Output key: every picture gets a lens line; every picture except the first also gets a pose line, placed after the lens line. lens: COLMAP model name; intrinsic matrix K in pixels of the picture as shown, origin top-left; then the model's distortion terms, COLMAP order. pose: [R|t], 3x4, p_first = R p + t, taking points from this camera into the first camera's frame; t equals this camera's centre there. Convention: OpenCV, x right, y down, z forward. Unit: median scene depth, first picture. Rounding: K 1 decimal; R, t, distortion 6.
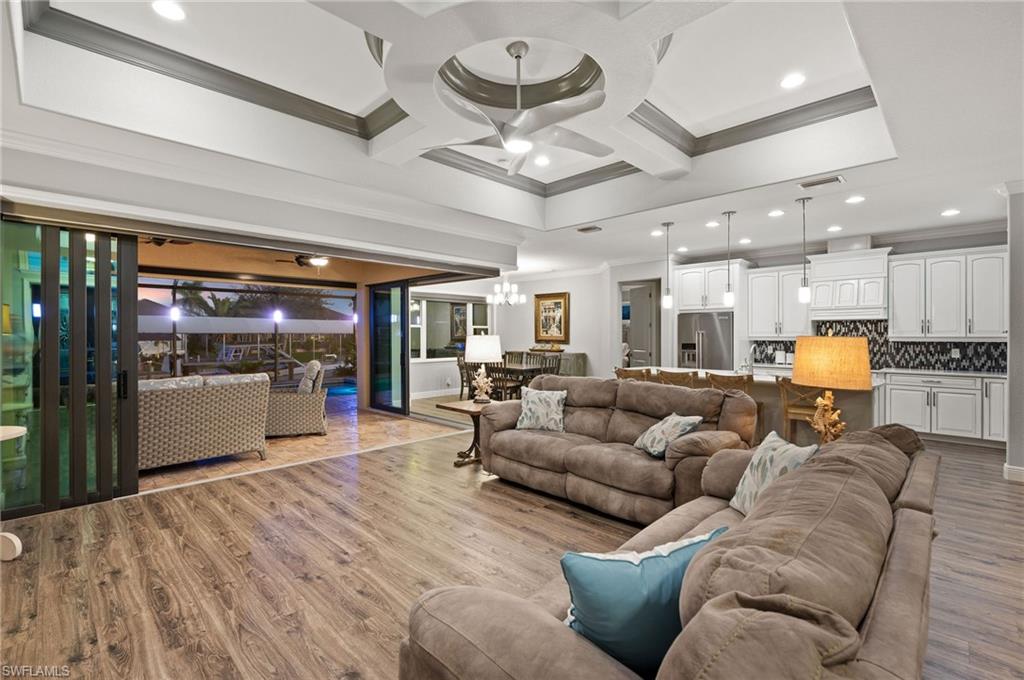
lens RADIAL K [[501.5, 0, 512.0], [0, 501.5, 340.0], [0, 0, 1]] dist [0.000873, 0.000089]
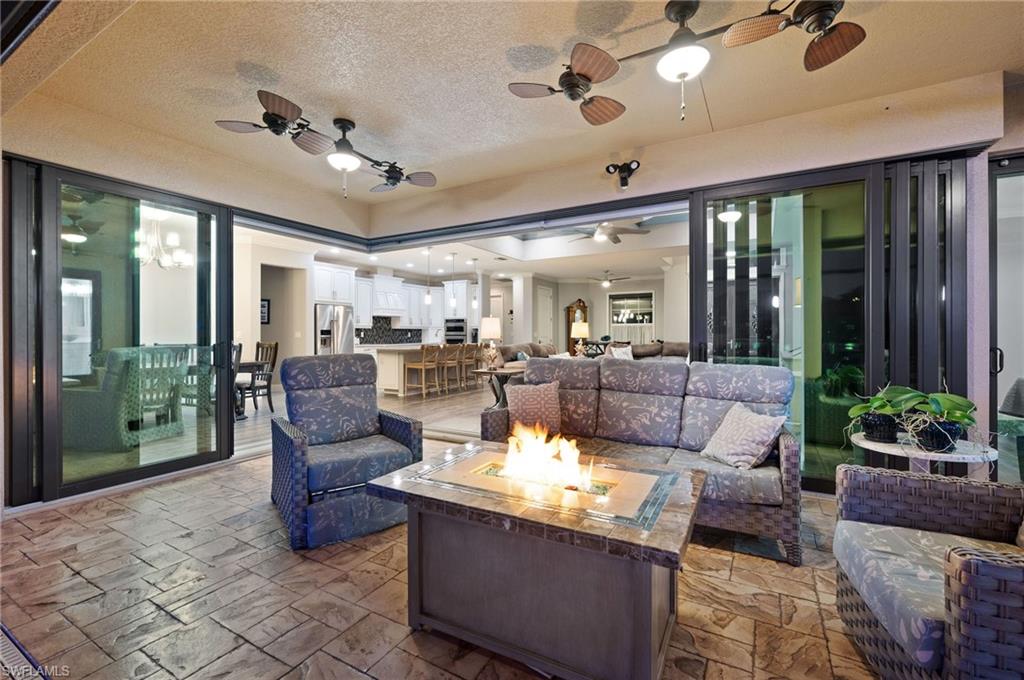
lens RADIAL K [[444.3, 0, 512.0], [0, 444.3, 340.0], [0, 0, 1]] dist [0.000247, -0.000125]
pose [[-0.295676, -0.017256, 0.955133, -0.592735], [0.002917, 0.999816, 0.018966, 0.009101], [-0.955284, 0.008394, -0.295571, 0.685646]]
